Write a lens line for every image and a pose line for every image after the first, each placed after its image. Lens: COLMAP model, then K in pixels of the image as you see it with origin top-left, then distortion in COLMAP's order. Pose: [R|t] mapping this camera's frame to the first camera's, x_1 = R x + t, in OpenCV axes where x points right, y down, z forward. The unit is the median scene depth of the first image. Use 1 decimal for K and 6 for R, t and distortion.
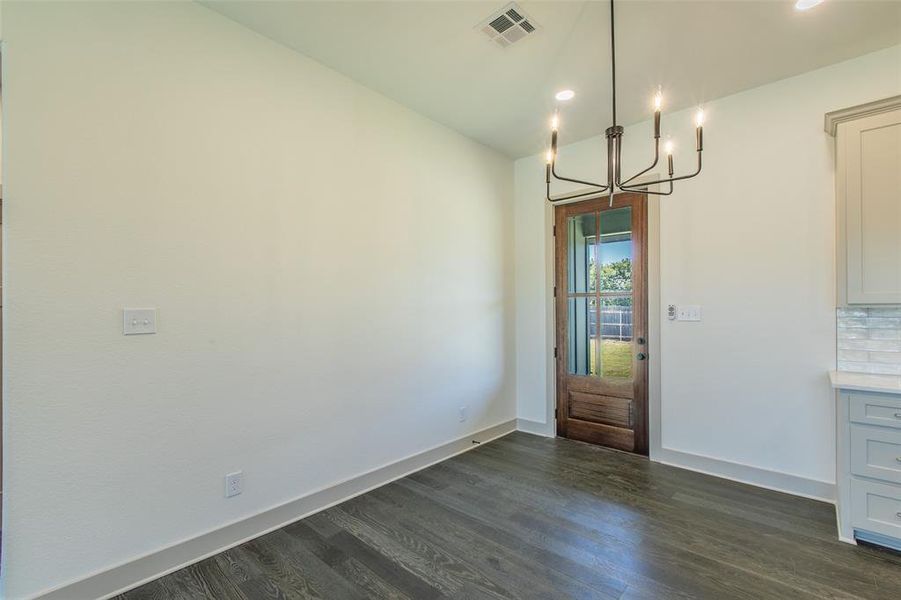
lens RADIAL K [[398.6, 0, 448.8], [0, 398.6, 308.1], [0, 0, 1]] dist [-0.012730, -0.000230]
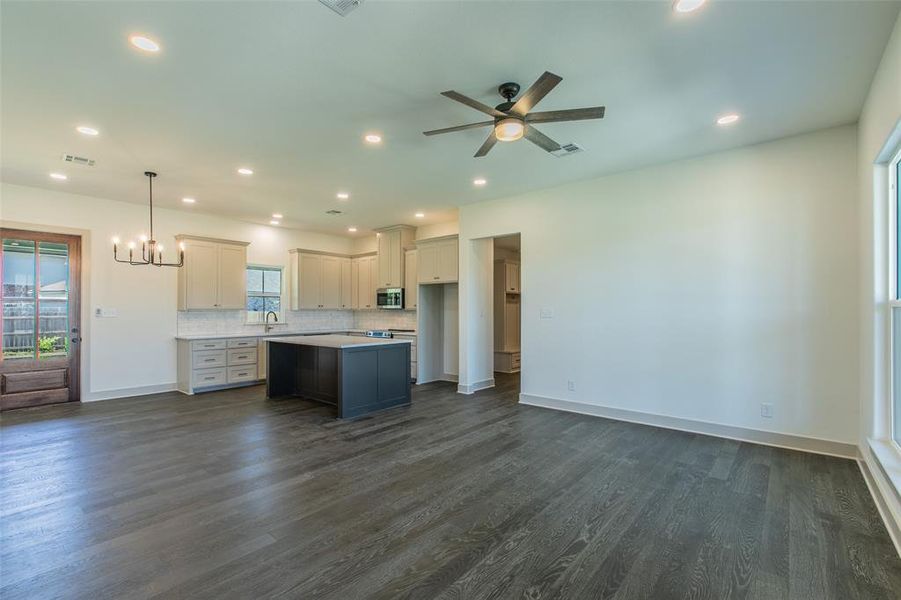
lens RADIAL K [[398.6, 0, 448.8], [0, 398.6, 308.1], [0, 0, 1]] dist [-0.012730, -0.000230]
pose [[-0.035527, 0.007313, 0.999342, -1.730768], [-0.000096, 0.999973, -0.007322, 0.005308], [-0.999369, -0.000356, -0.035525, -0.681821]]
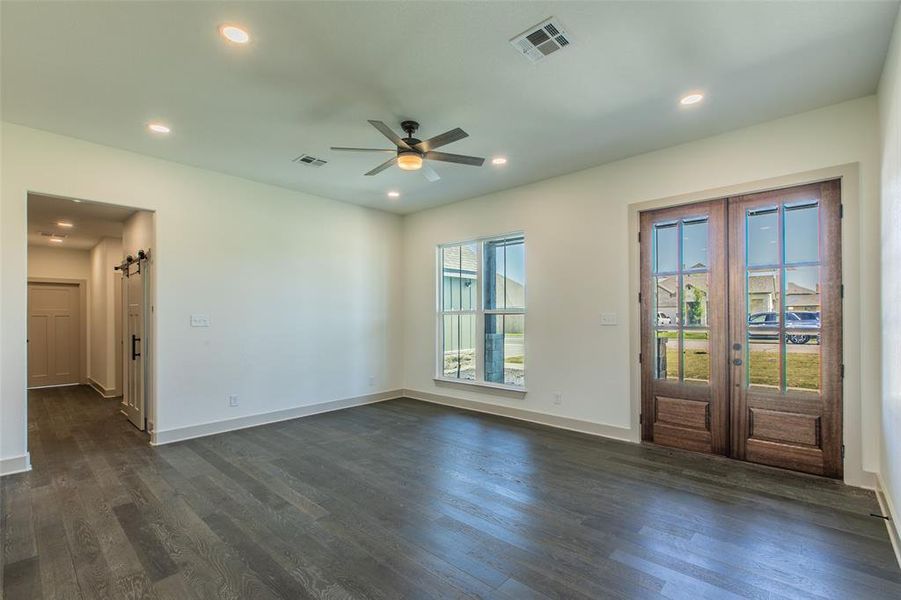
lens RADIAL K [[400.8, 0, 448.4], [0, 400.8, 315.2], [0, 0, 1]] dist [-0.003693, -0.000288]
pose [[-0.999928, 0.005916, 0.010423, -0.652867], [0.005889, 0.999979, -0.002592, 0.000689], [-0.010438, -0.002531, -0.999942, 0.537357]]
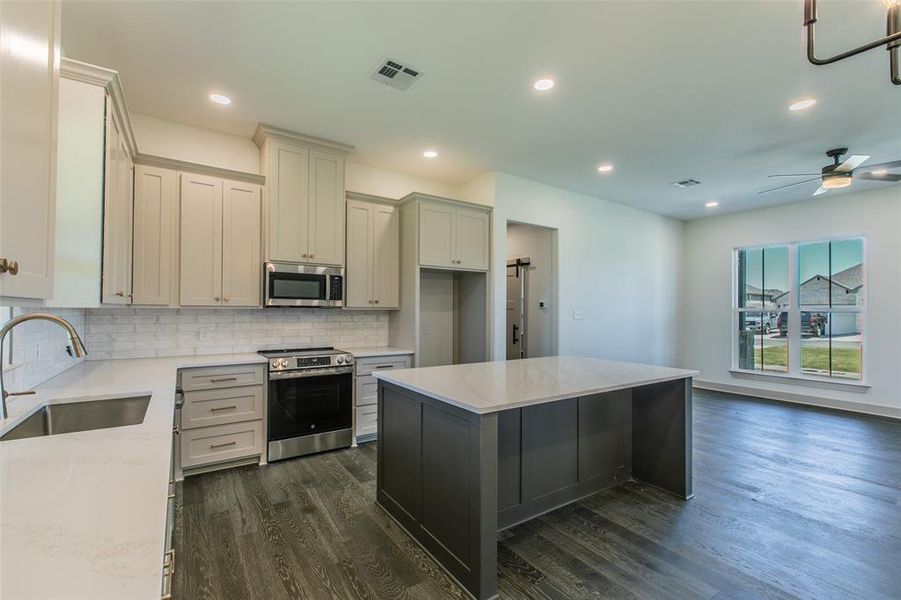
lens RADIAL K [[398.6, 0, 448.8], [0, 398.6, 308.1], [0, 0, 1]] dist [-0.012730, -0.000230]
pose [[-0.969965, -0.005662, 0.243179, 0.699254], [-0.007497, 0.999950, -0.006622, -0.001832], [-0.243130, -0.008247, -0.969959, 1.126834]]
